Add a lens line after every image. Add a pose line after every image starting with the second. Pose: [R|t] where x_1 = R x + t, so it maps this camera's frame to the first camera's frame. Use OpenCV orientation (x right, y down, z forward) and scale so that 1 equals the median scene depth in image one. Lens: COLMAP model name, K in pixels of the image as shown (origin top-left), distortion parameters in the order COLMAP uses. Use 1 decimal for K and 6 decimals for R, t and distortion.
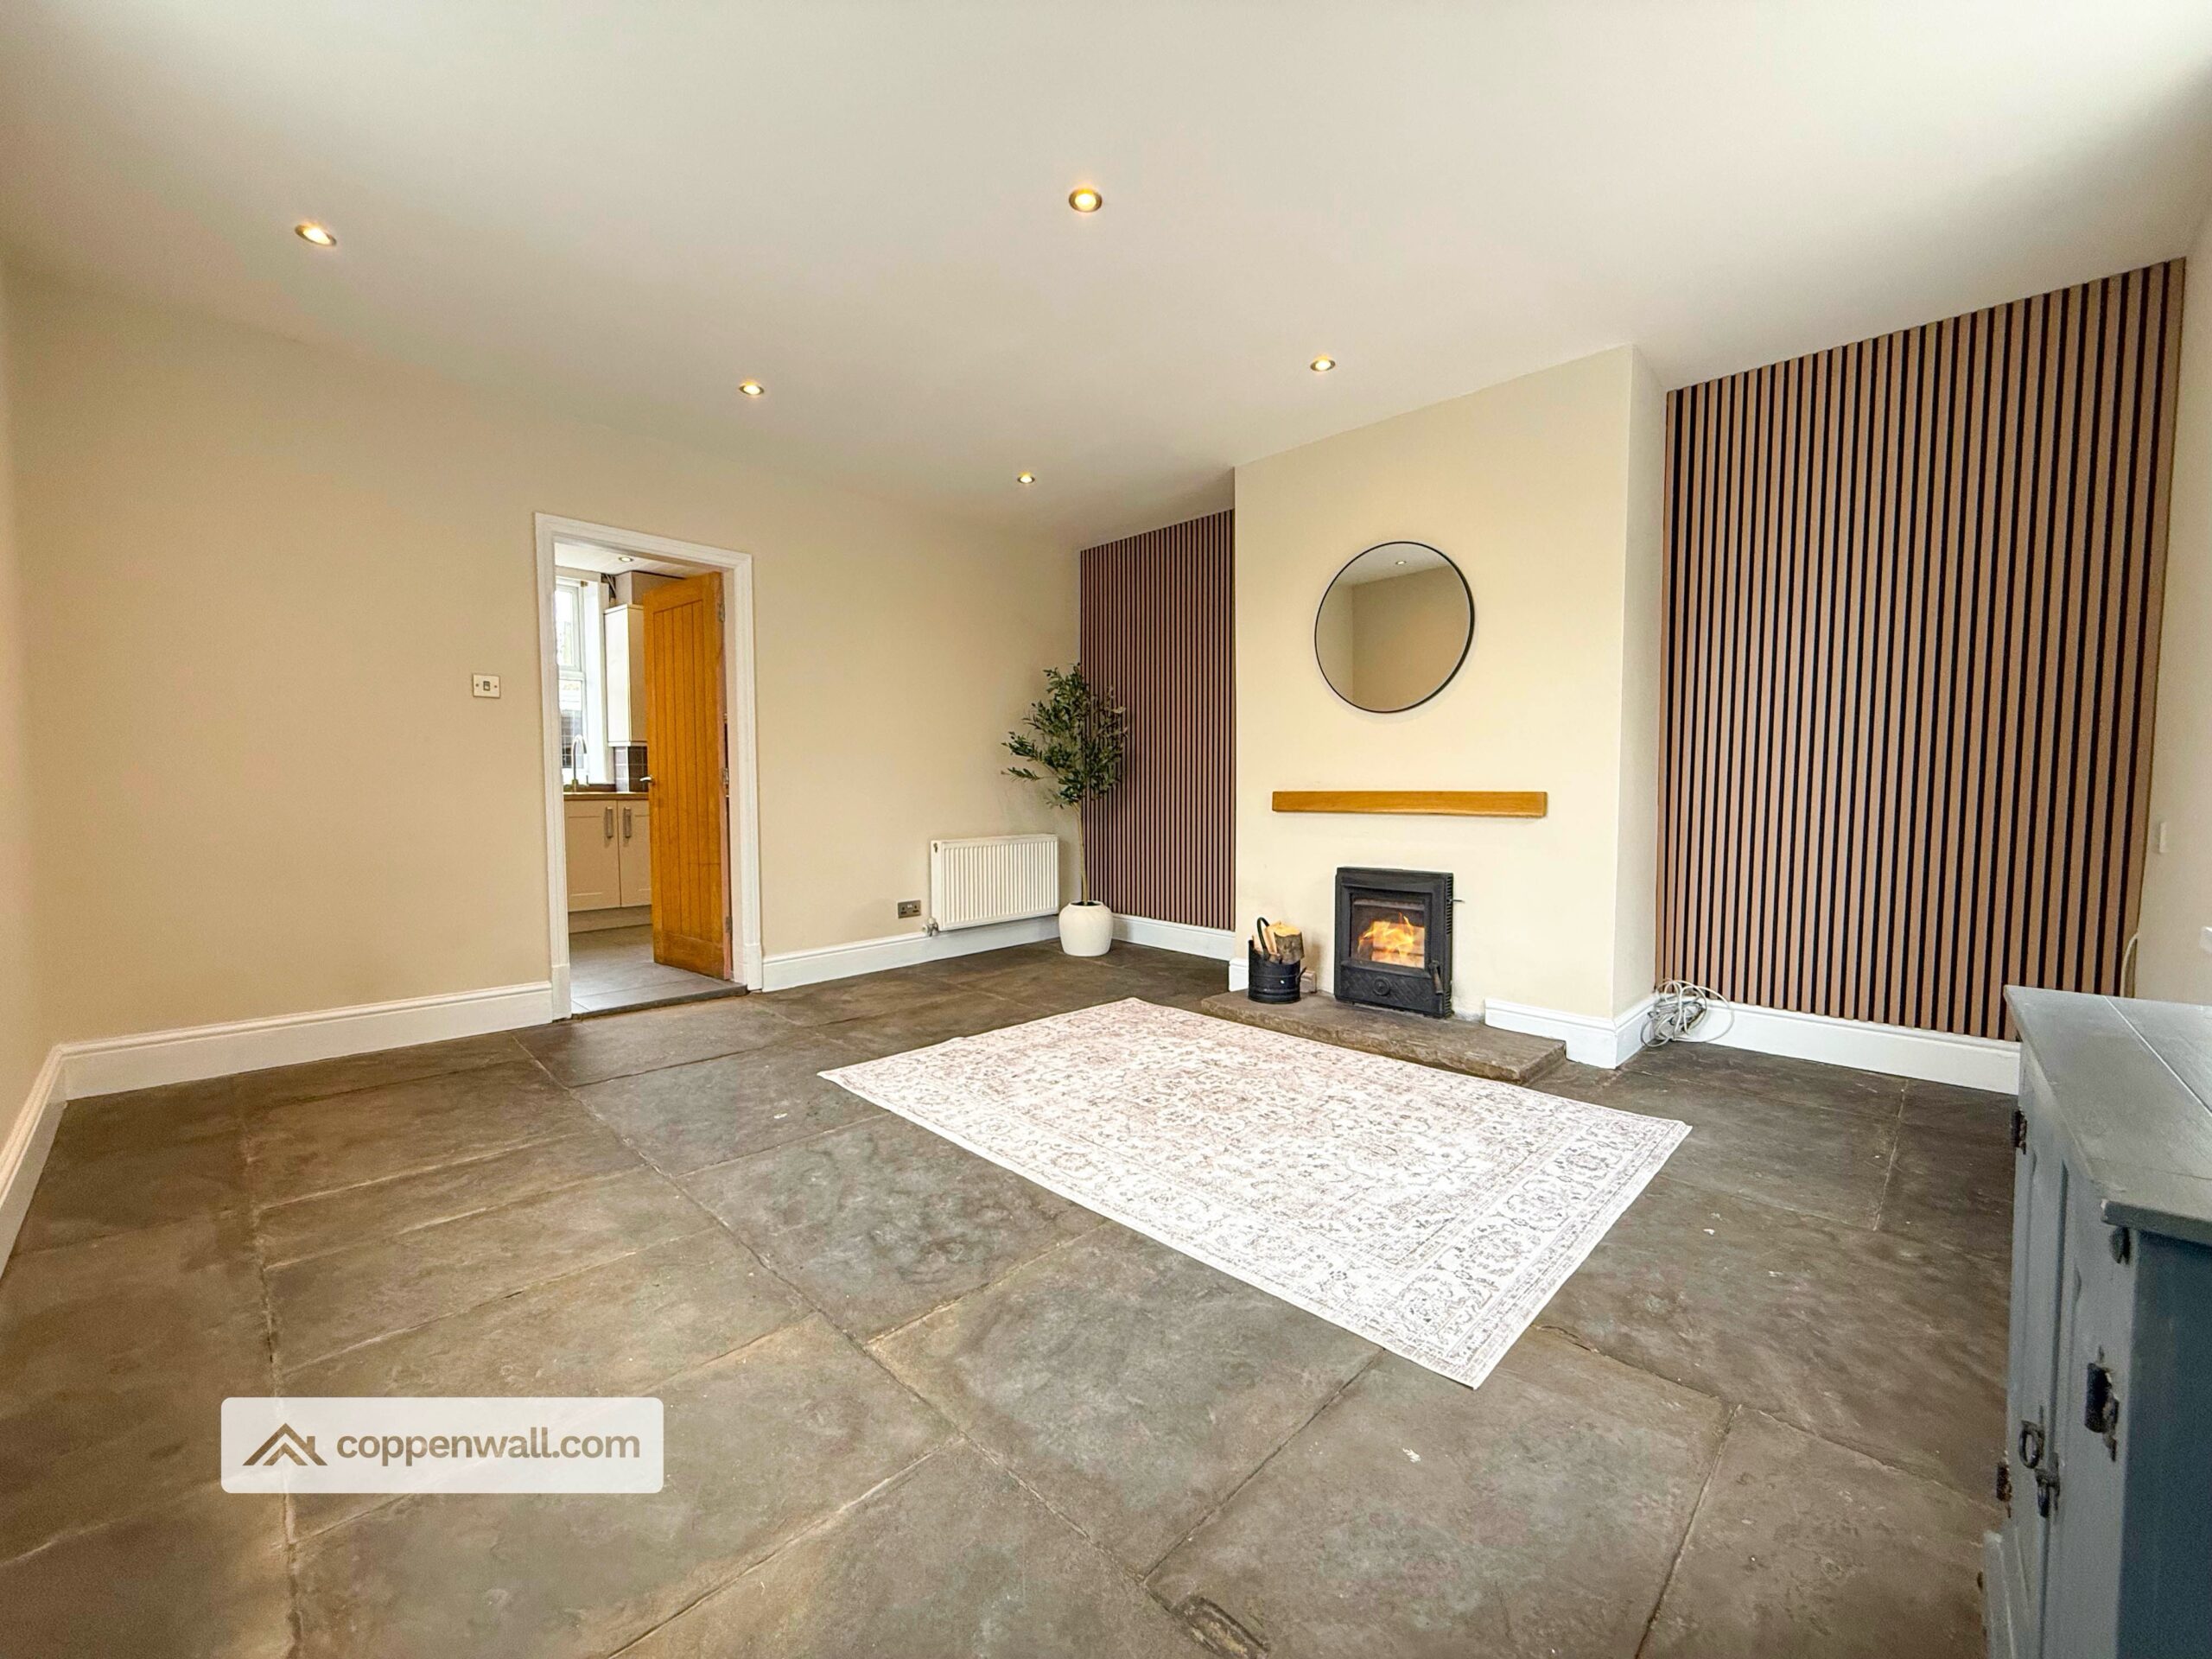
lens RADIAL K [[884.6, 0, 1096.9], [0, 884.6, 841.3], [0, 0, 1]] dist [0.000079, 0.000845]
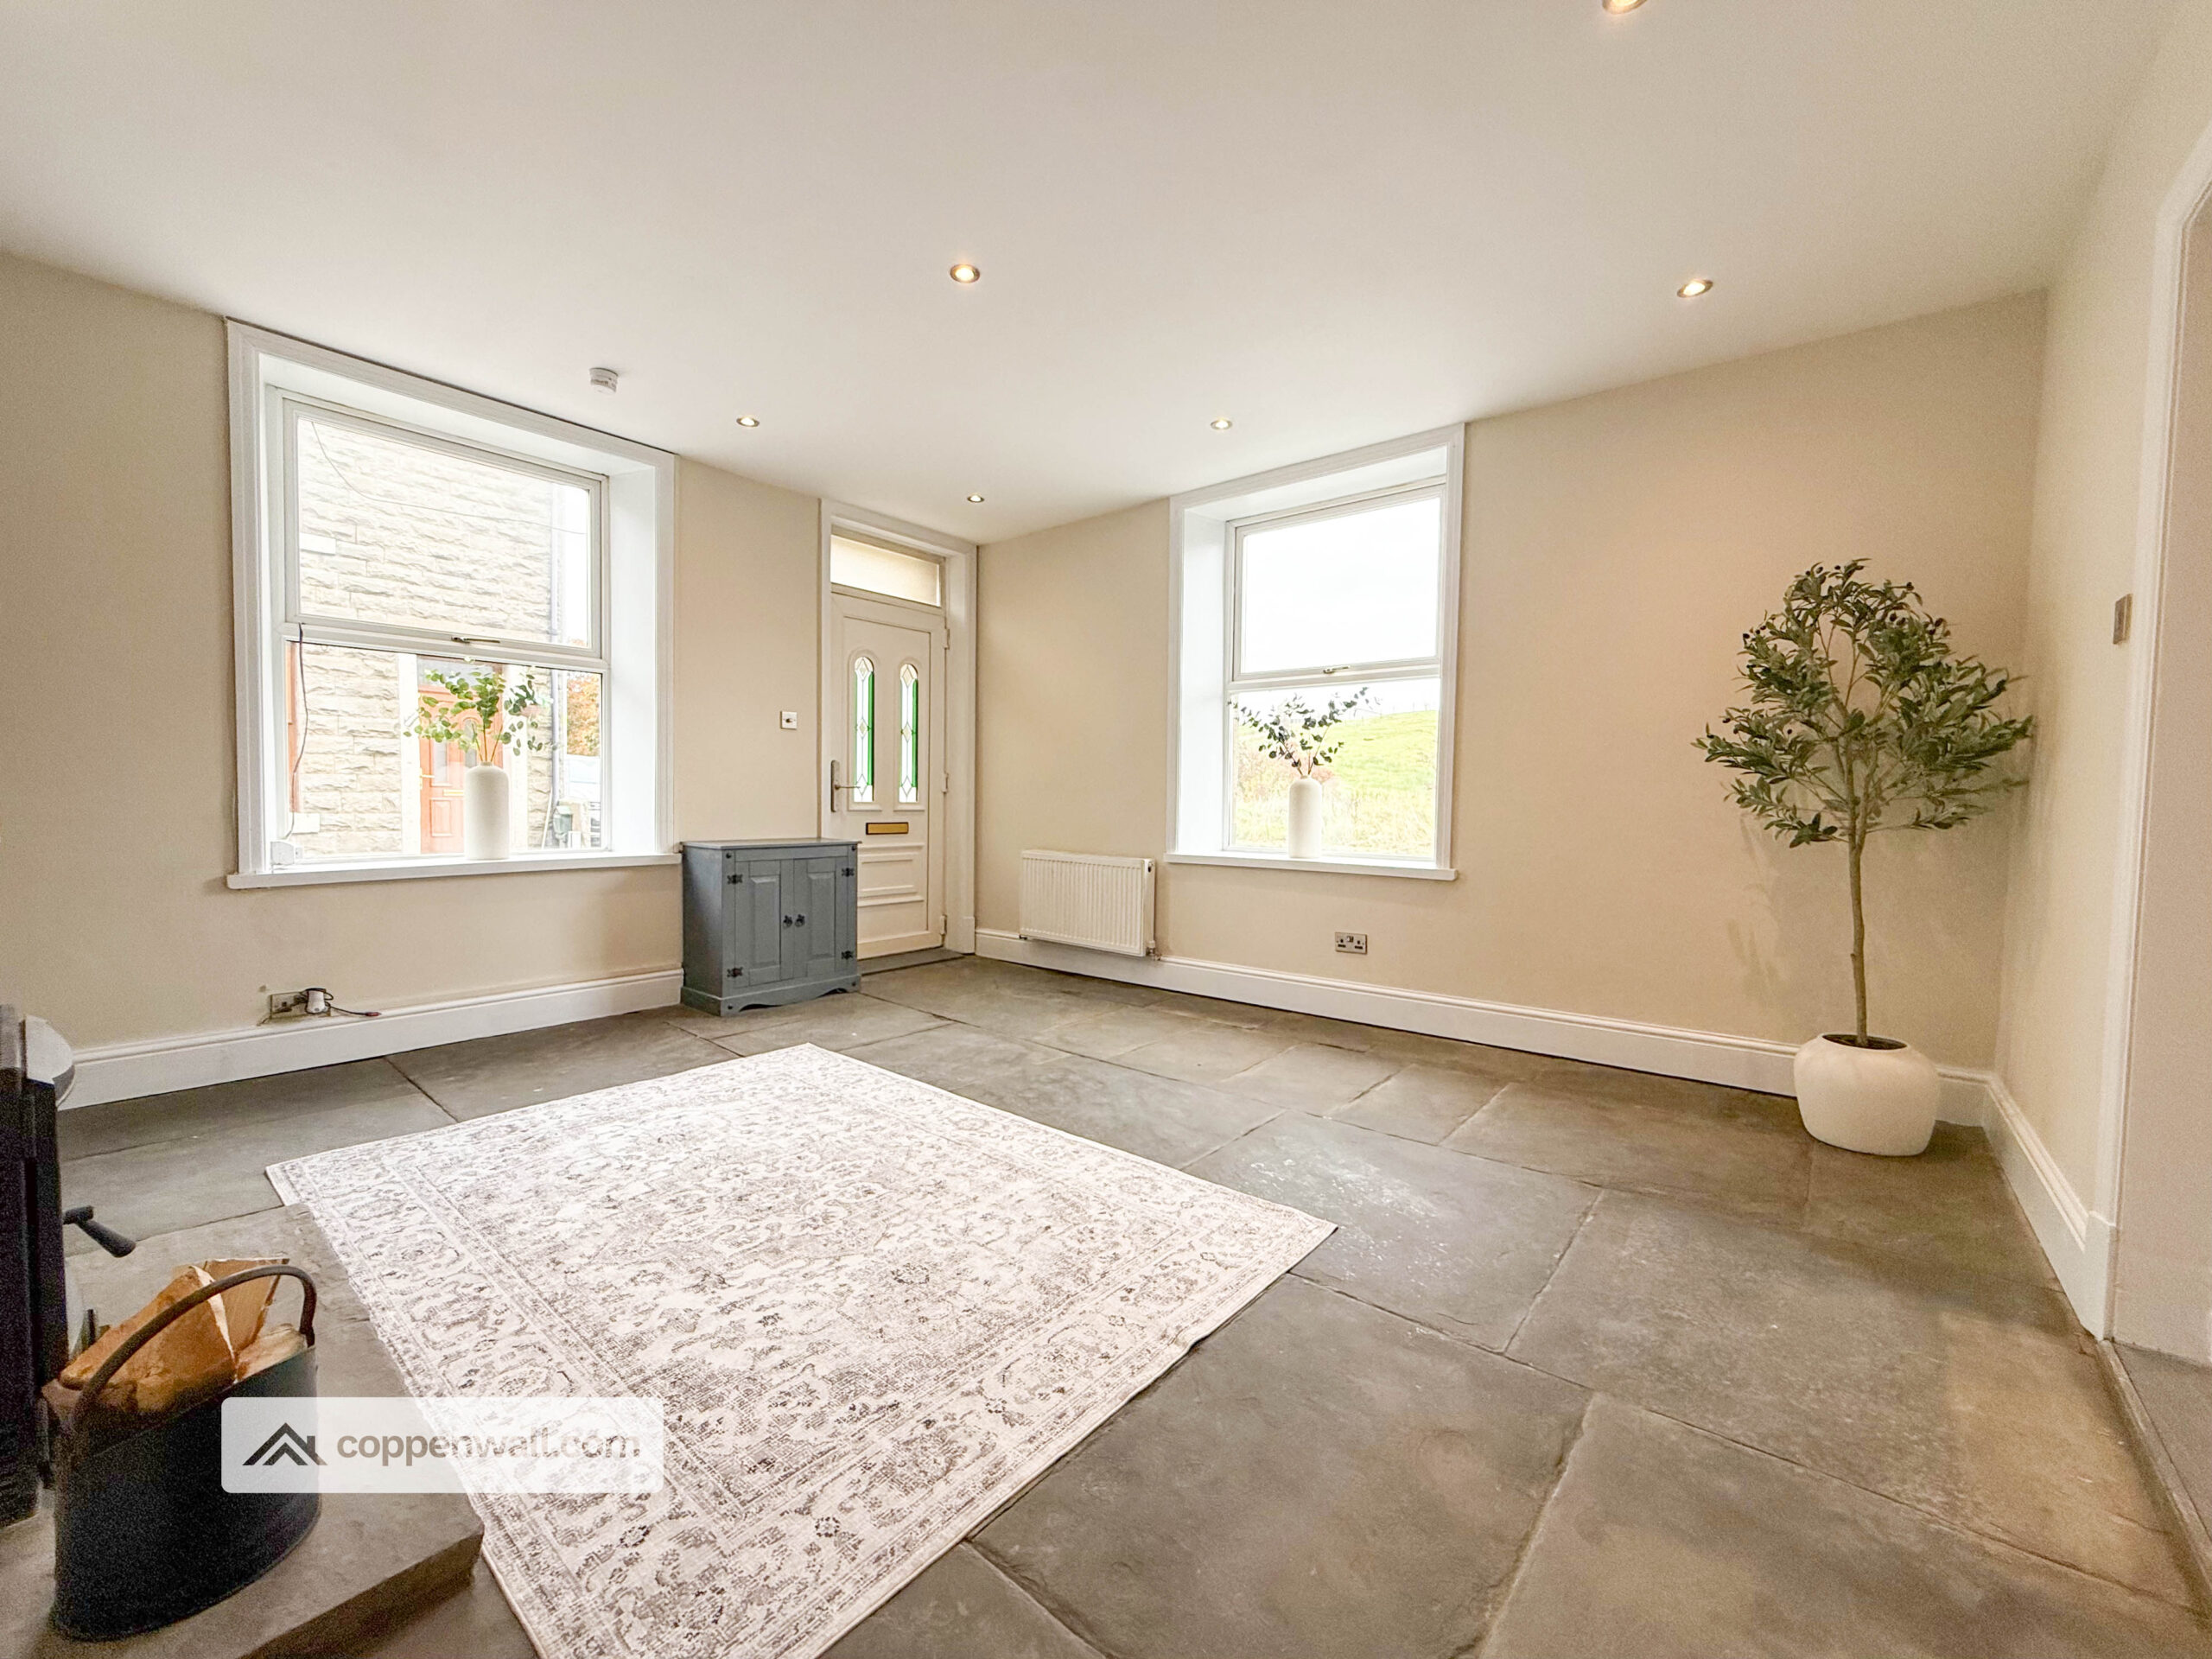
lens RADIAL K [[884.6, 0, 1096.1], [0, 884.6, 835.7], [0, 0, 1]] dist [0.000079, 0.000845]
pose [[-0.996478, -0.012293, -0.082954, -0.067410], [-0.021266, 0.993905, 0.108170, -0.101390], [0.081118, 0.109553, -0.990665, 1.568456]]
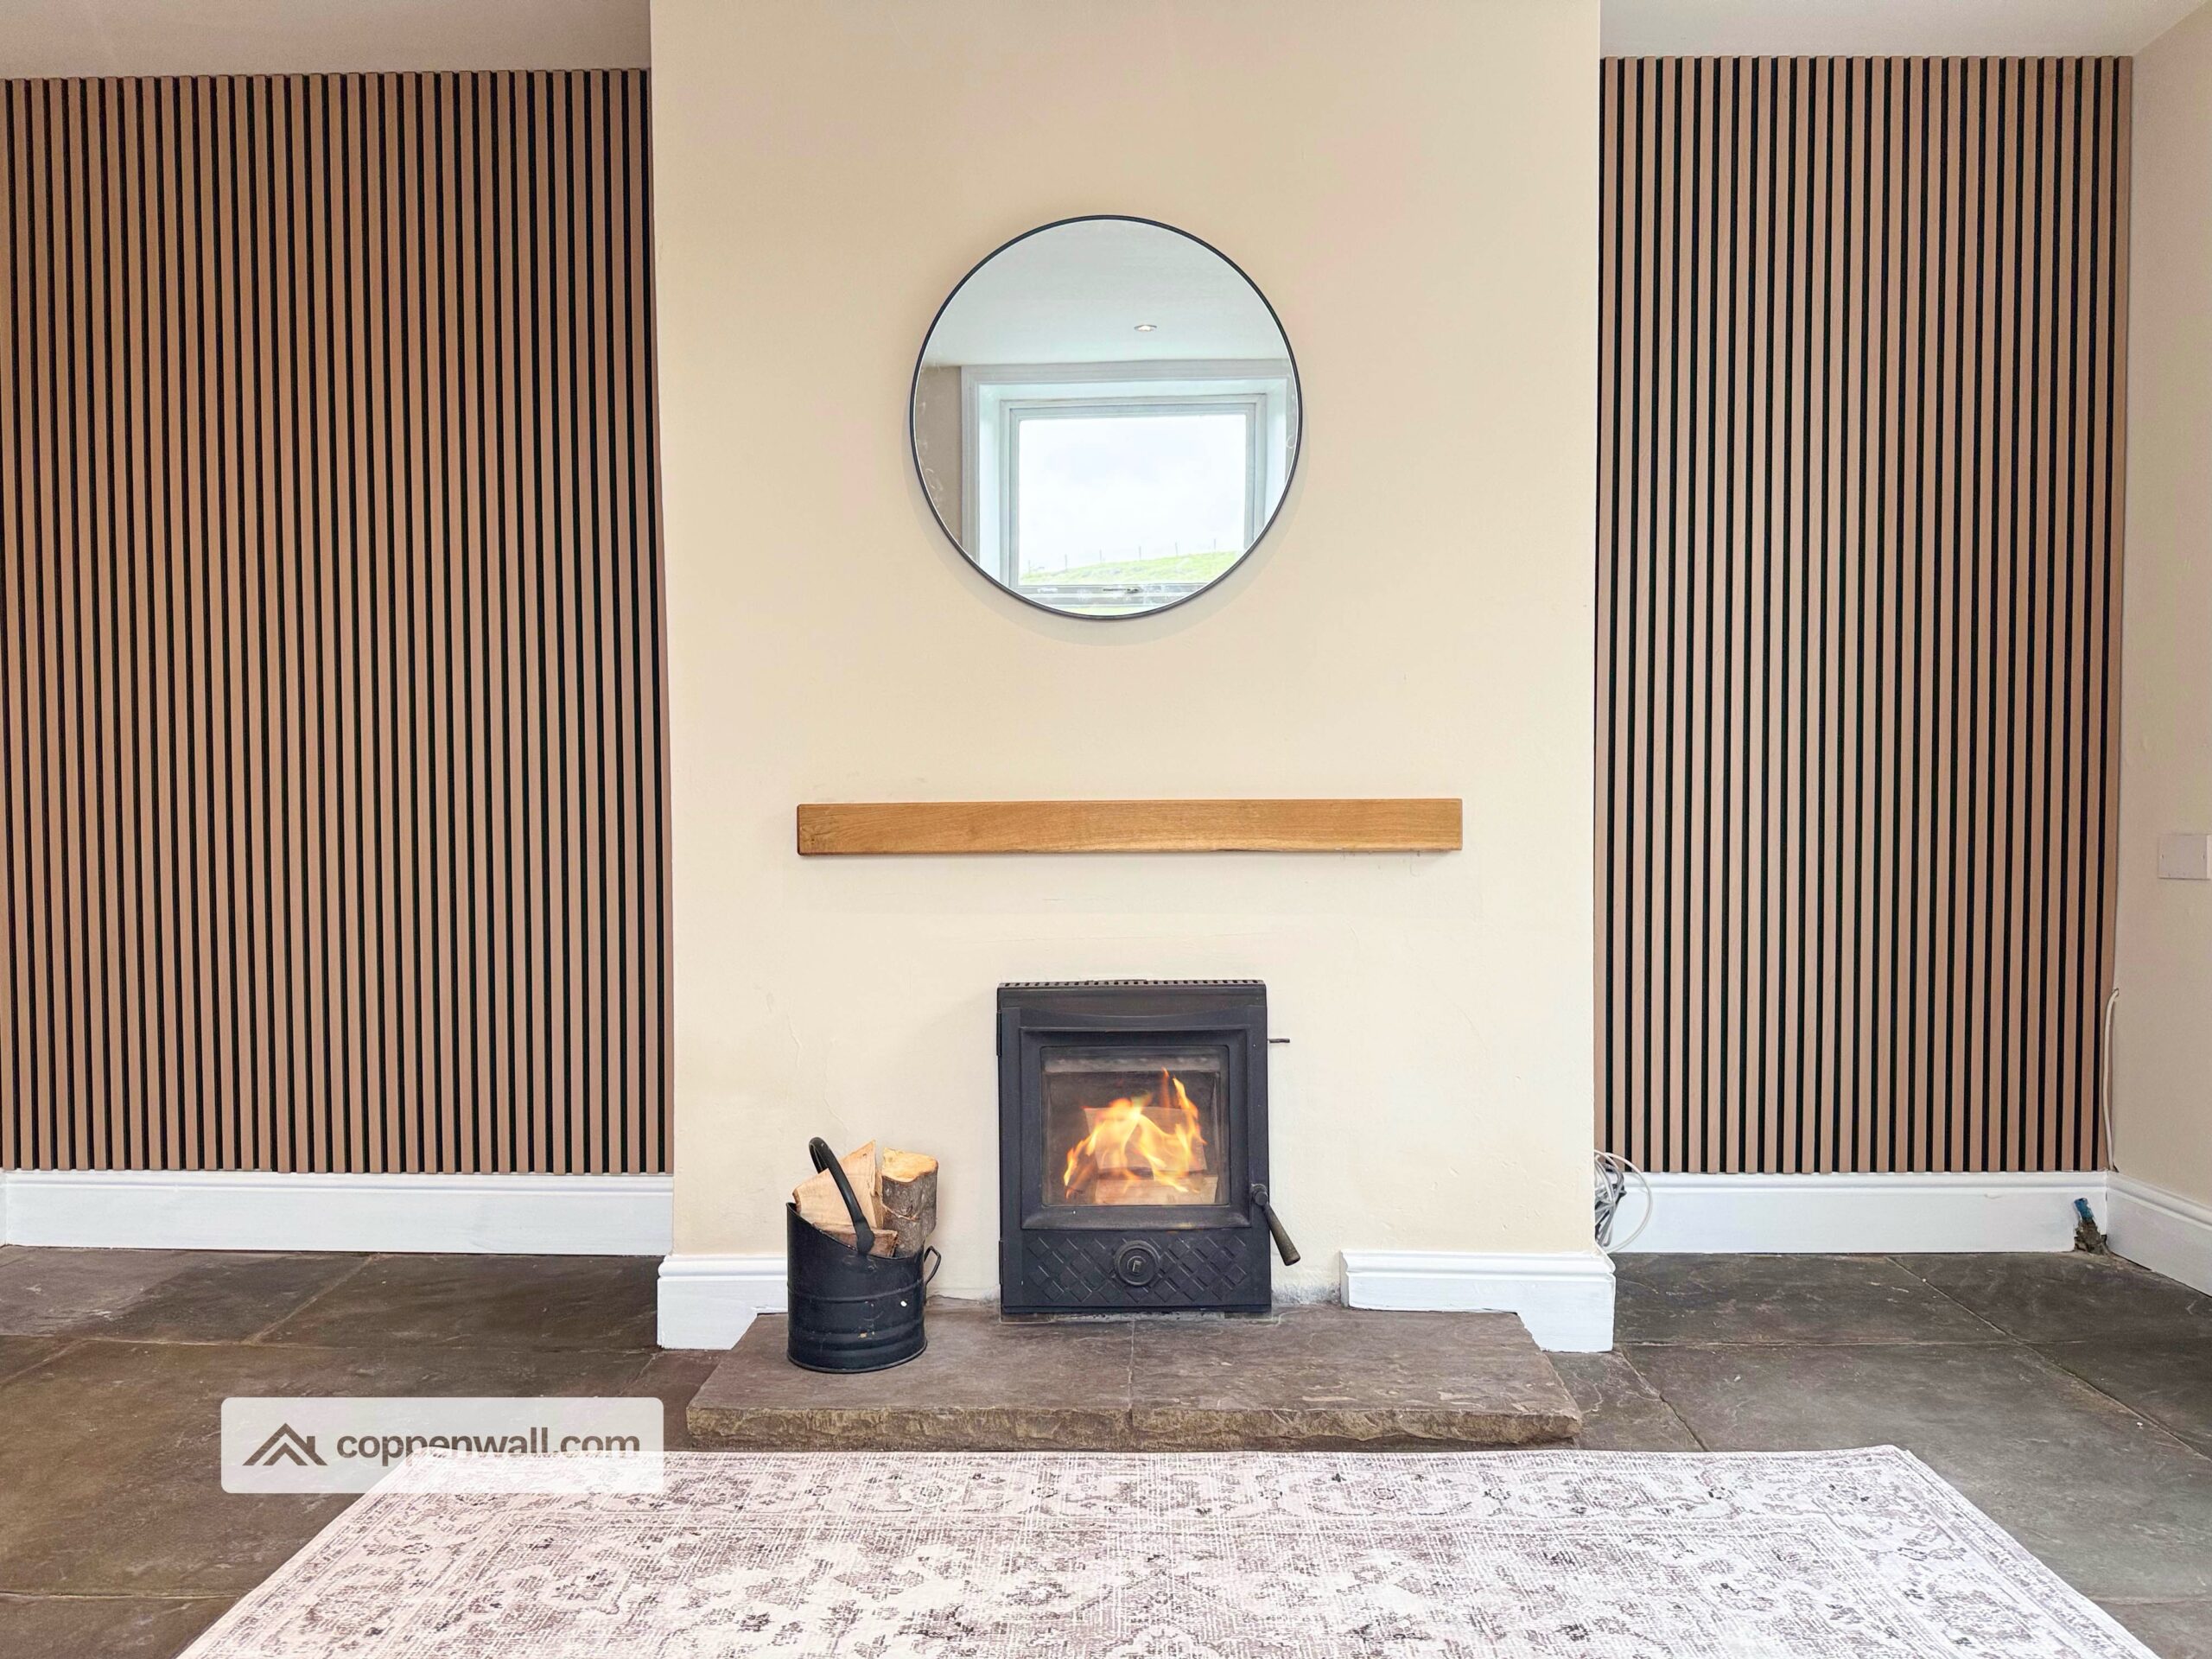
lens RADIAL K [[1573.7, 0, 1103.5], [0, 1573.7, 791.5], [0, 0, 1]] dist [0.023980, -0.030079]
pose [[0.719761, 0.002000, 0.694219, -0.236489], [0.048551, 0.997402, -0.053211, -0.023488], [-0.692522, 0.072004, 0.717794, 0.525858]]
